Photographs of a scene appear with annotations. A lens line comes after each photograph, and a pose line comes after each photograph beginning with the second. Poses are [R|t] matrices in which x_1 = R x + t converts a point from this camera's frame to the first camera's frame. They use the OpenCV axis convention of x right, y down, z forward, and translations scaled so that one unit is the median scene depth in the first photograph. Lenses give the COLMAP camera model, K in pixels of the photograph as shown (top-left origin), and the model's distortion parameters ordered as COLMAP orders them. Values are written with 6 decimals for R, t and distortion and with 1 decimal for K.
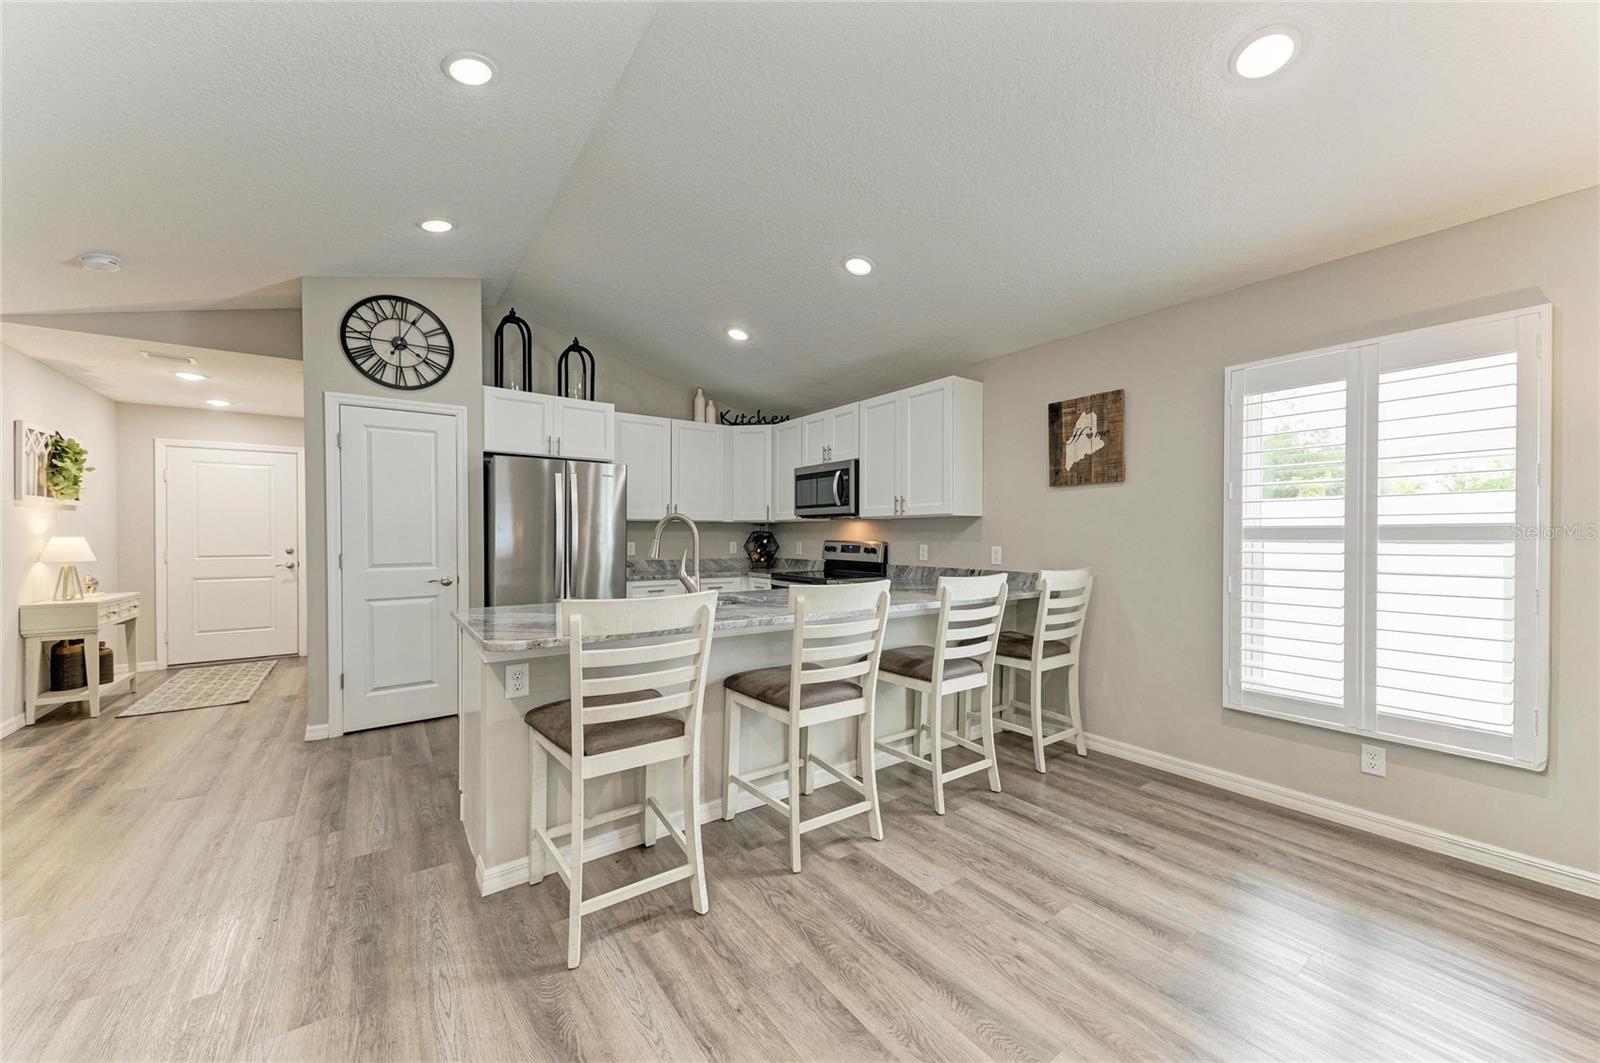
lens RADIAL K [[597.3, 0, 806.9], [0, 597.3, 538.8], [0, 0, 1]] dist [0.013838, 0.000087]
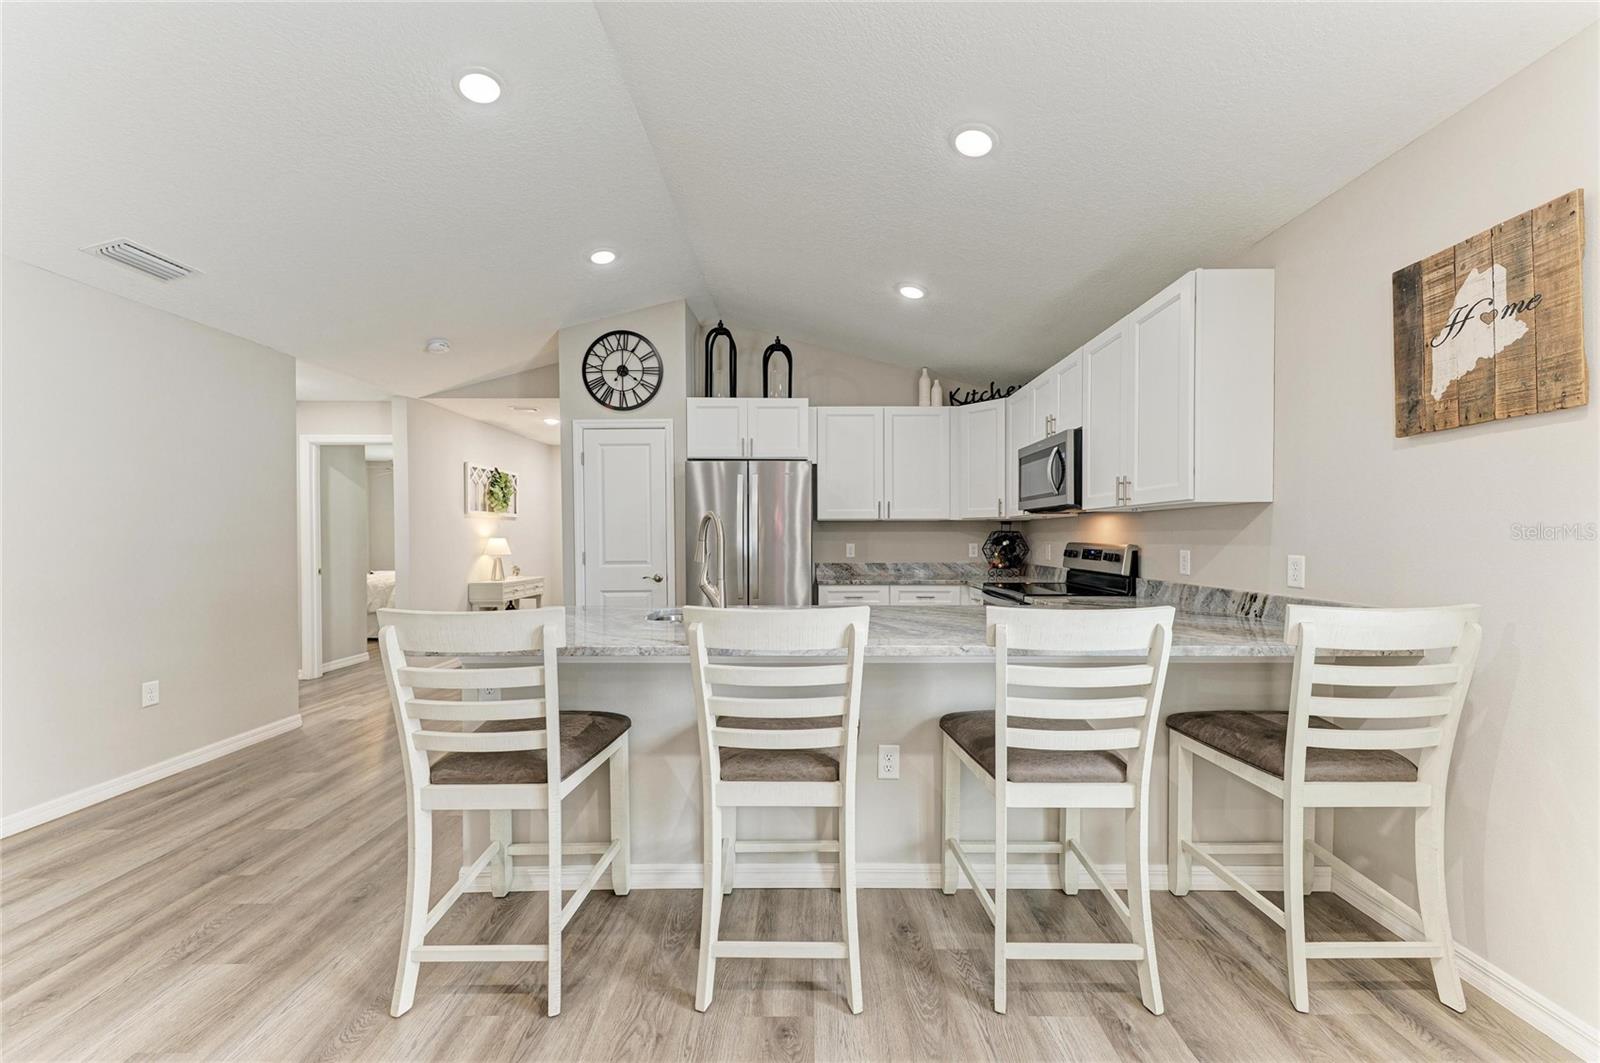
lens RADIAL K [[595.9, 0, 806.3], [0, 595.9, 540.0], [0, 0, 1]] dist [0.010765, -0.003818]
pose [[0.807268, 0.001327, -0.590184, 0.289244], [-0.001006, 0.999999, 0.000873, -0.001136], [0.590184, -0.000111, 0.807269, 0.288279]]
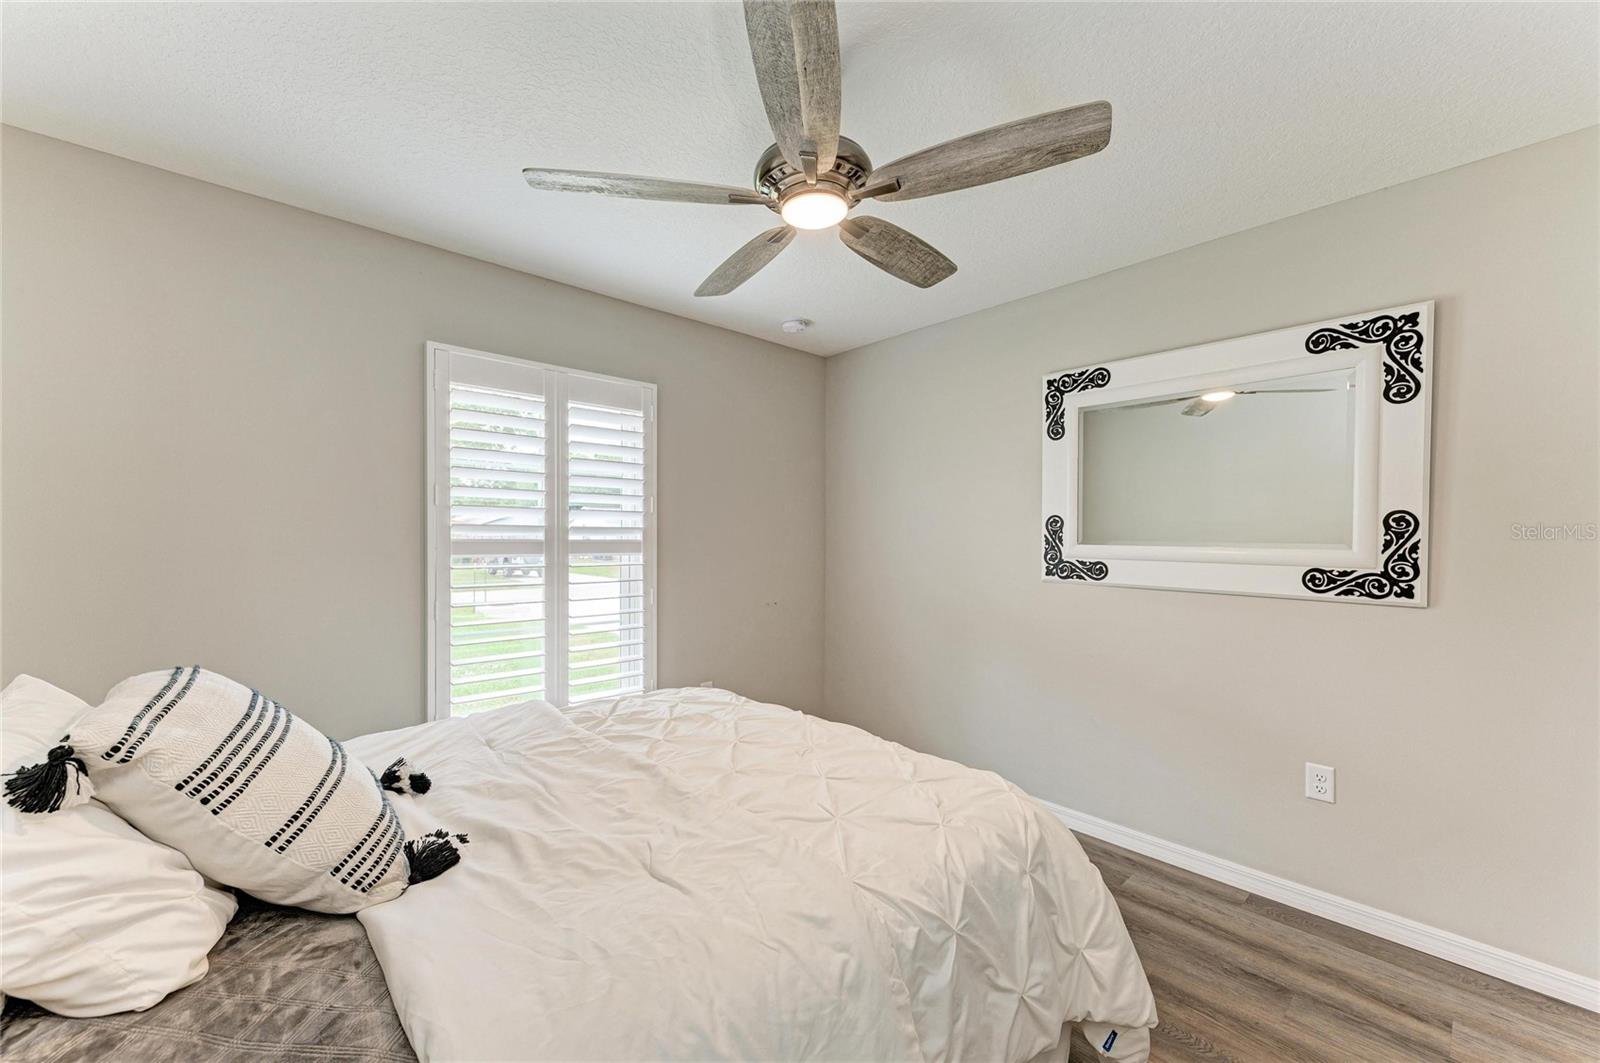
lens RADIAL K [[628.9, 0, 800.7], [0, 628.9, 544.8], [0, 0, 1]] dist [0.007723, 0.000062]
pose [[-0.095323, -0.002502, 0.995443, -0.142946], [0.006106, 0.999977, 0.003098, -0.008157], [-0.995428, 0.006374, -0.095306, 0.446145]]
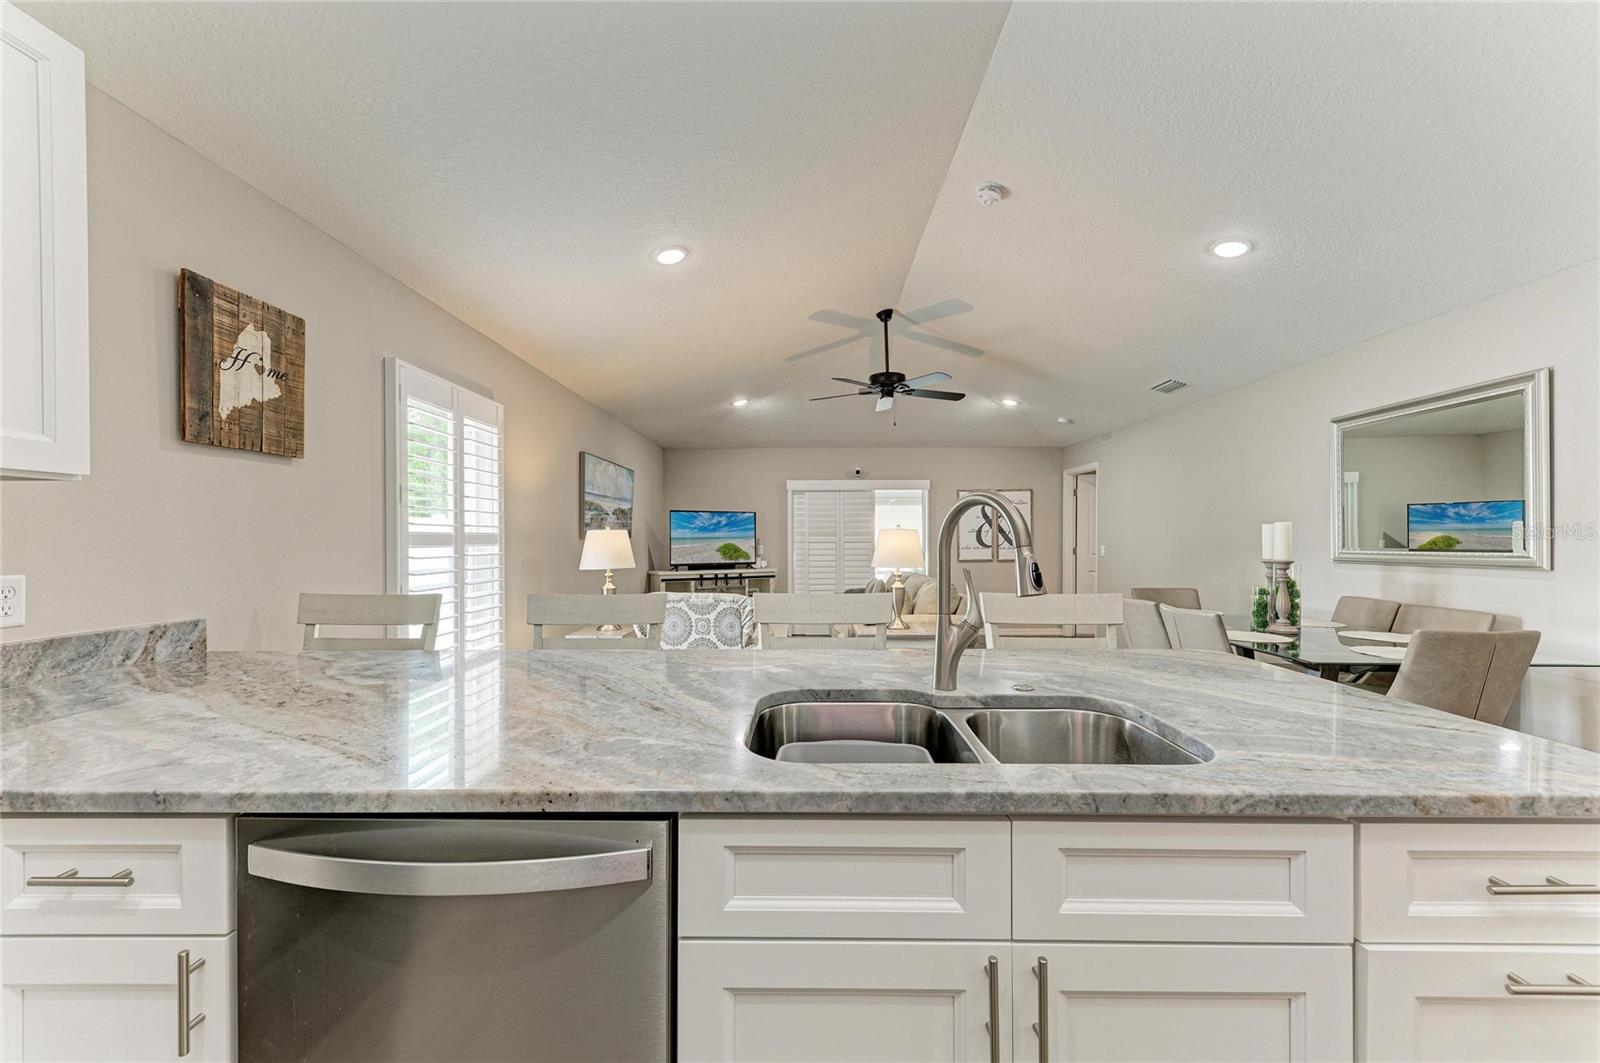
lens RADIAL K [[624.1, 0, 805.5], [0, 624.1, 543.2], [0, 0, 1]] dist [0.014623, -0.005052]
pose [[-0.807238, -0.002742, 0.590220, -0.282702], [0.005344, 0.999914, 0.011954, -0.007895], [-0.590202, 0.012803, -0.807154, 1.064385]]
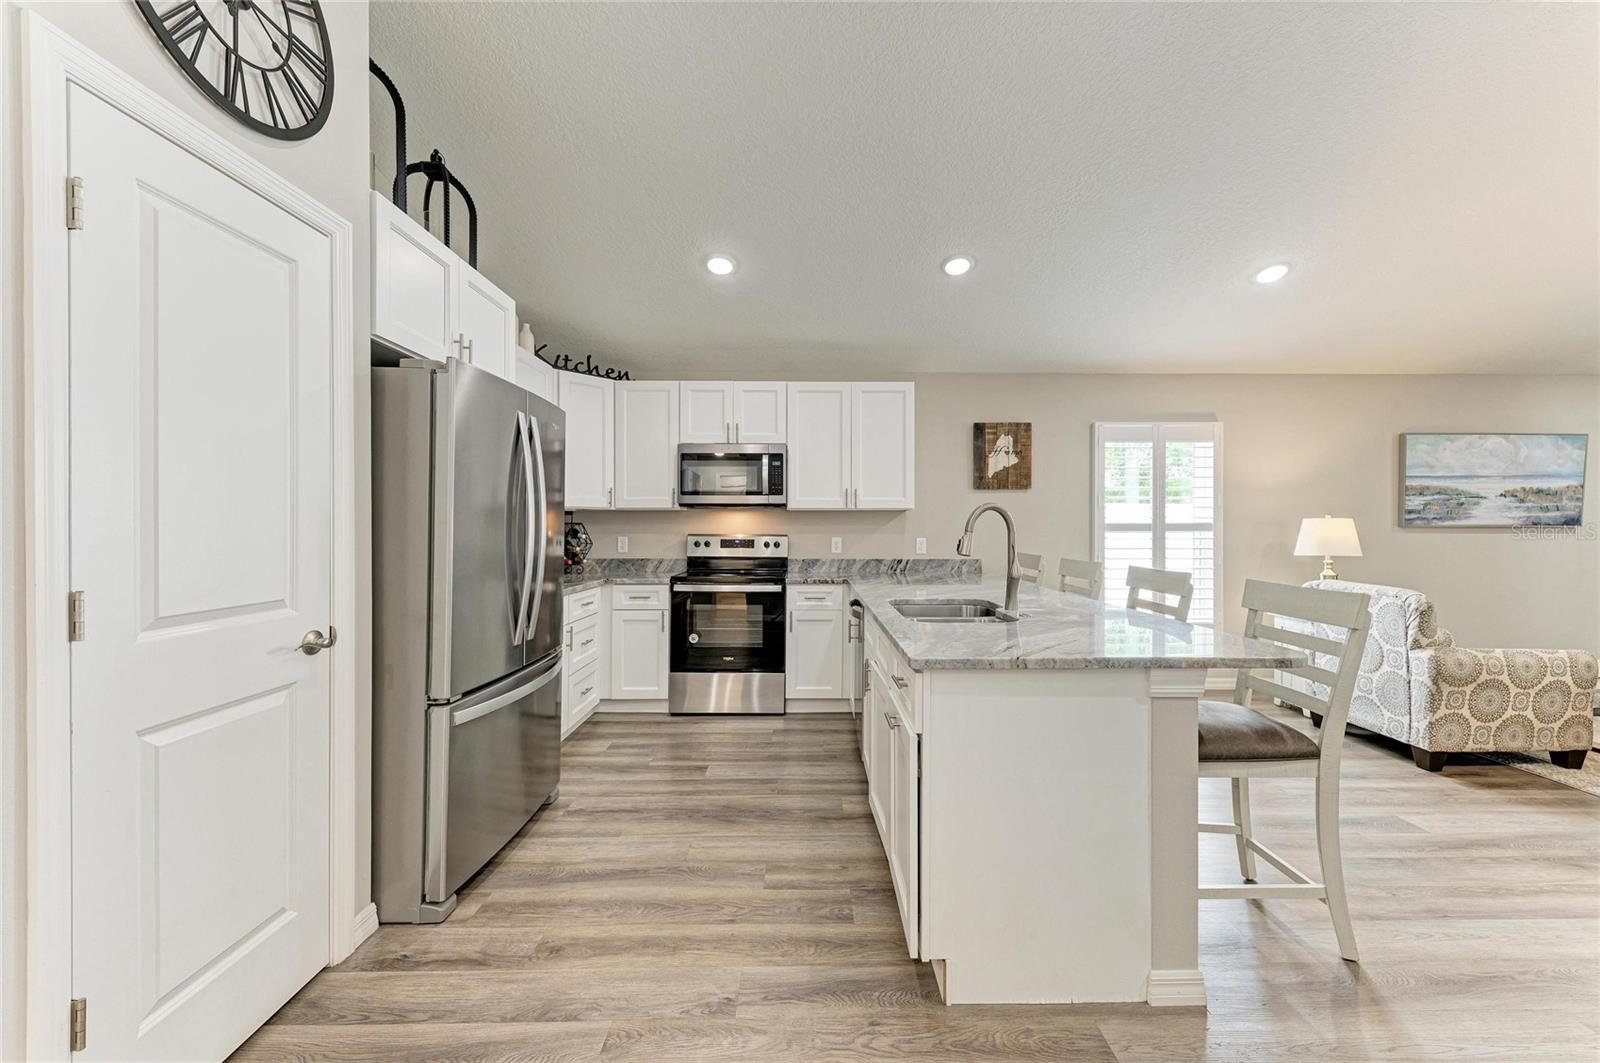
lens RADIAL K [[612.6, 0, 812.8], [0, 612.6, 528.1], [0, 0, 1]] dist [0.014900, -0.003329]
pose [[0.570741, -0.000203, 0.821130, -0.796772], [0.004365, 0.999987, -0.002787, -0.003668], [-0.821118, 0.005175, 0.570734, 0.522671]]
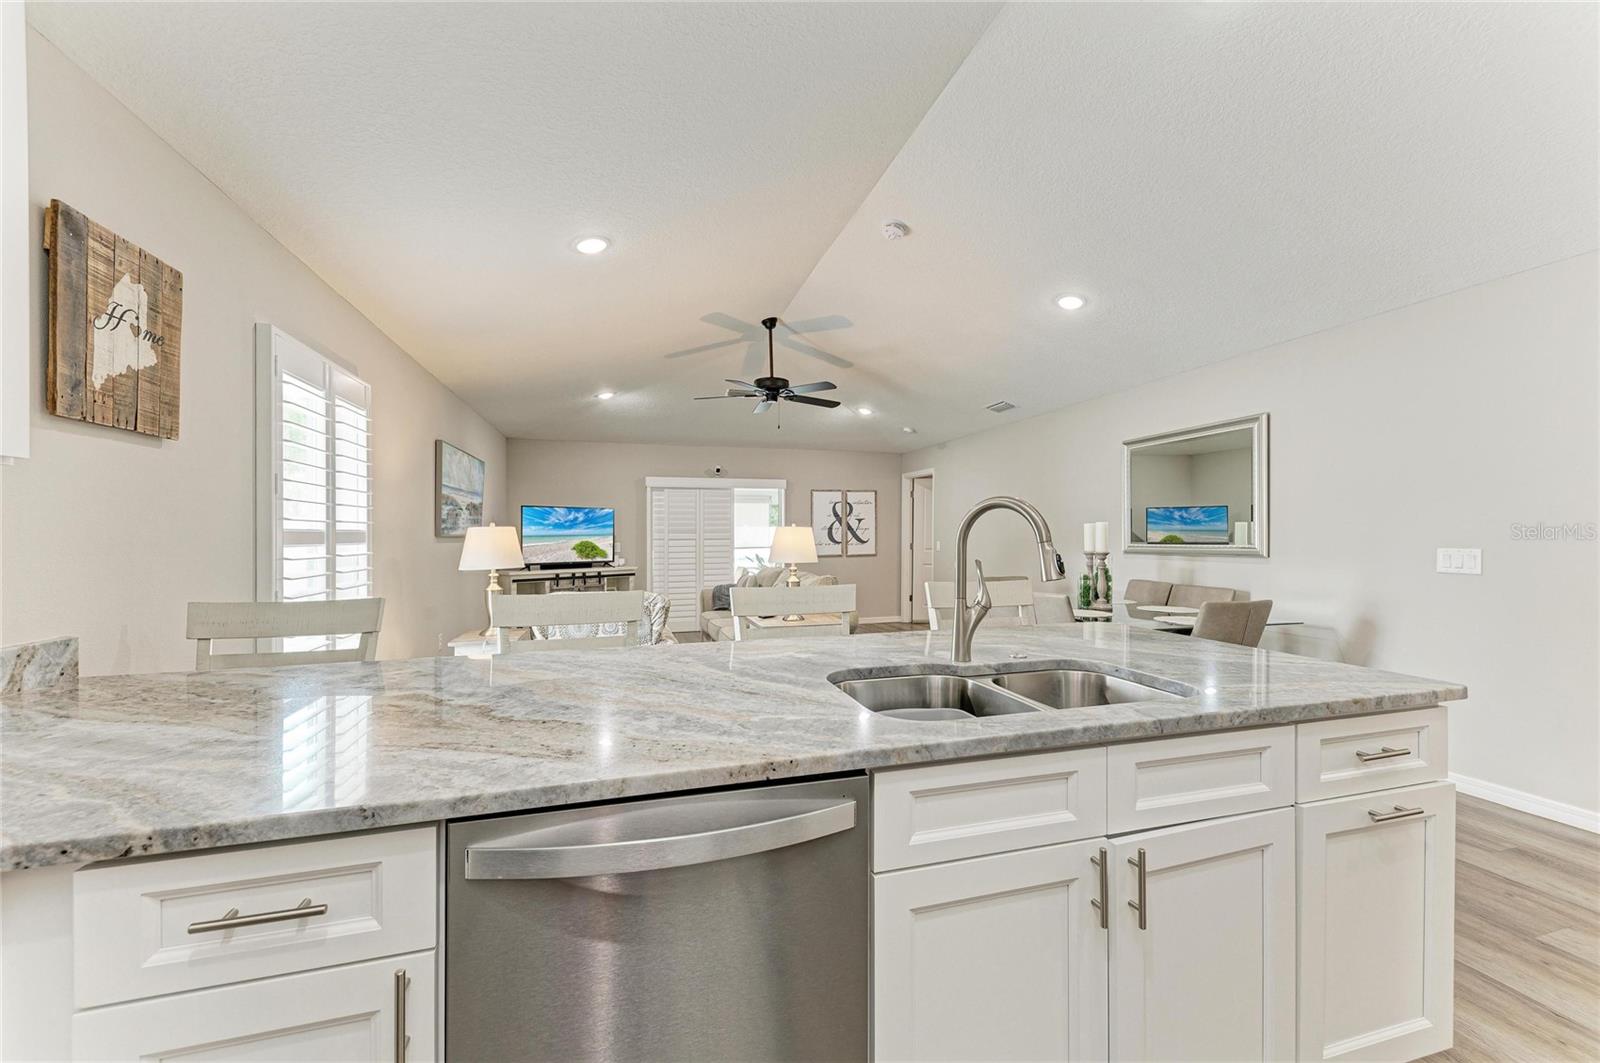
lens RADIAL K [[619.5, 0, 809.9], [0, 619.5, 537.3], [0, 0, 1]] dist [0.014128, -0.005126]
pose [[-0.944703, 0.002419, 0.327919, -0.175483], [0.005668, 0.999944, 0.008951, -0.008878], [-0.327879, 0.010315, -0.944664, 1.165763]]
